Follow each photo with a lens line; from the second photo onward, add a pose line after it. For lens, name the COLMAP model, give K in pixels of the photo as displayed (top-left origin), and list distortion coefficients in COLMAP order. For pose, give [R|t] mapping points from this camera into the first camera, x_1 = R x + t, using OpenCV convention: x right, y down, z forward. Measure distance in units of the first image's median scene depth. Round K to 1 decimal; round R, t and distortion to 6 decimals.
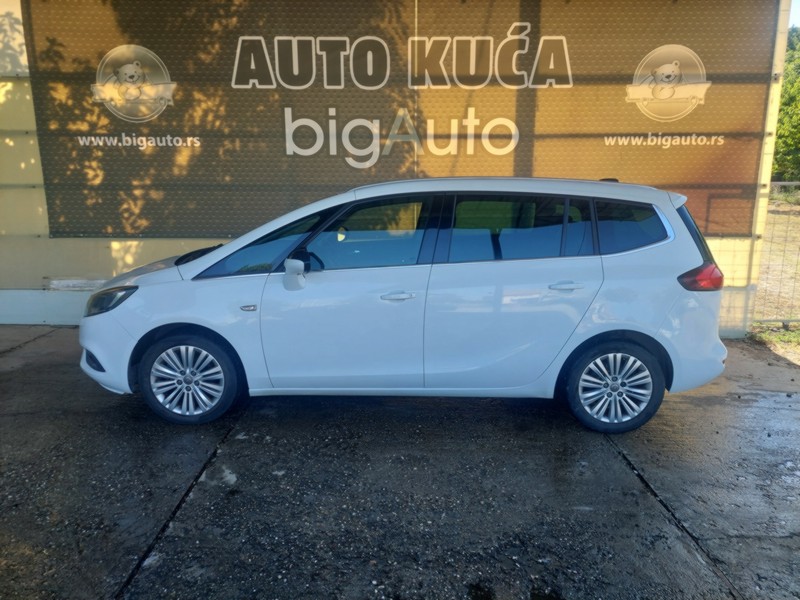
lens RADIAL K [[571.0, 0, 406.1], [0, 571.0, 294.4], [0, 0, 1]] dist [0.025861, -0.015204]
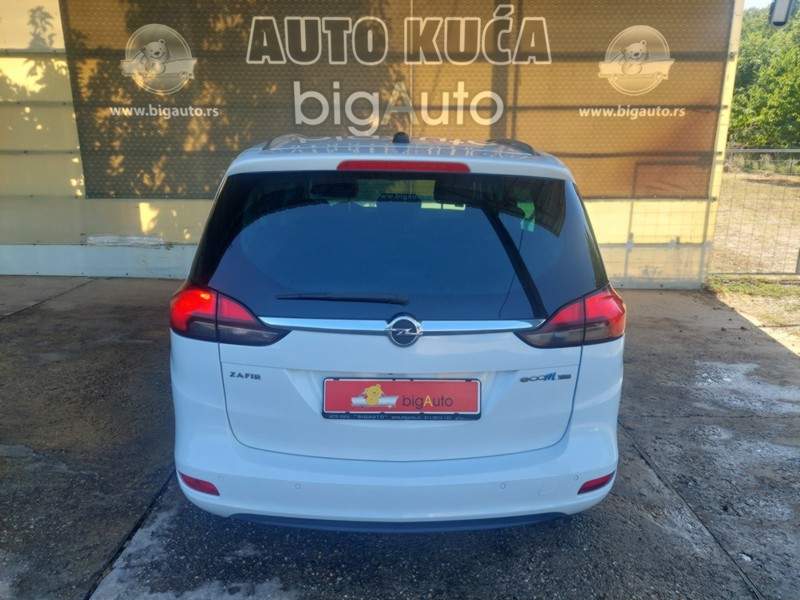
lens RADIAL K [[571.0, 0, 407.2], [0, 571.0, 300.3], [0, 0, 1]] dist [0.025861, -0.015204]
pose [[0.999988, 0.001076, 0.004711, 0.004336], [-0.001350, 0.998294, 0.058365, 0.035305], [-0.004640, -0.058370, 0.998284, -0.144891]]
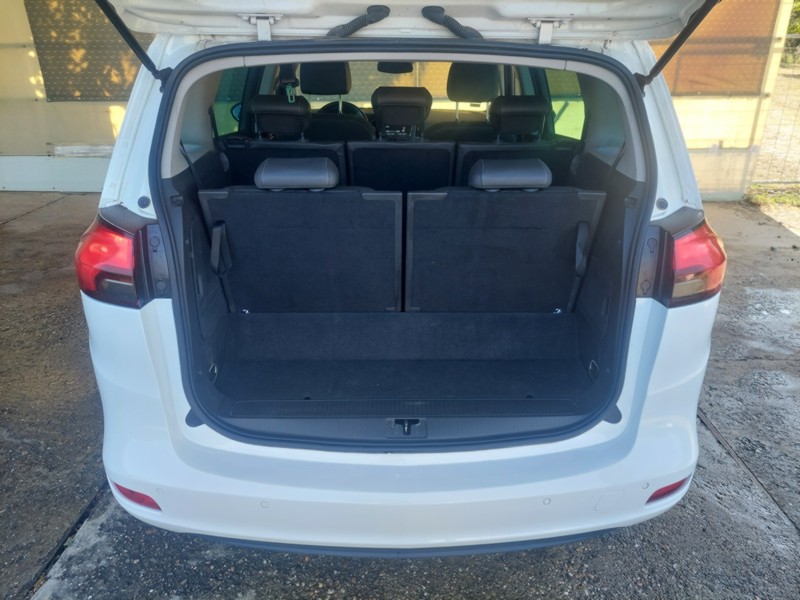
lens RADIAL K [[571.0, 0, 408.6], [0, 571.0, 298.6], [0, 0, 1]] dist [0.025861, -0.015204]
pose [[0.999969, -0.005716, -0.005453, 0.005009], [0.006744, 0.977116, 0.212599, 0.026956], [0.004113, -0.212629, 0.977124, -0.039203]]
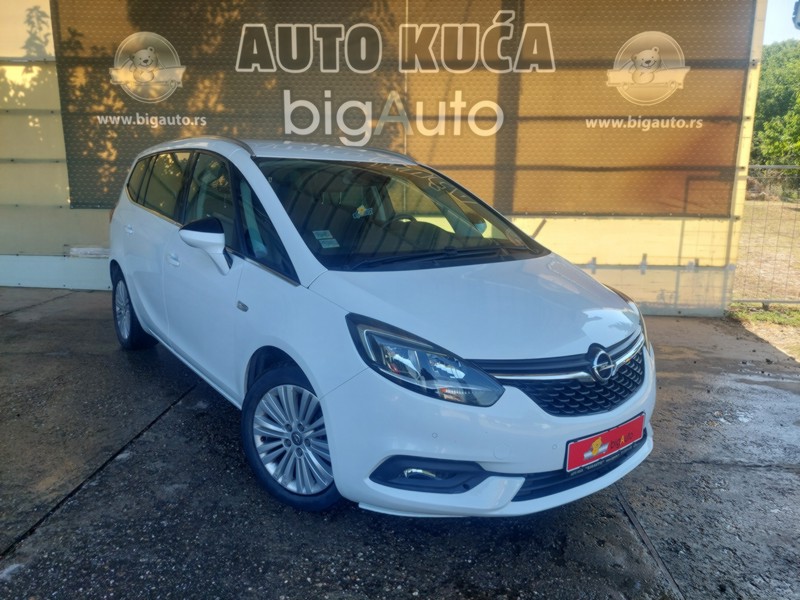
lens RADIAL K [[571.0, 0, 405.2], [0, 571.0, 291.5], [0, 0, 1]] dist [0.025861, -0.015204]
pose [[0.998442, 0.022375, -0.051109, 0.079163], [-0.022518, 0.999744, -0.002225, 0.049574], [0.051047, 0.003372, 0.998691, -0.061687]]
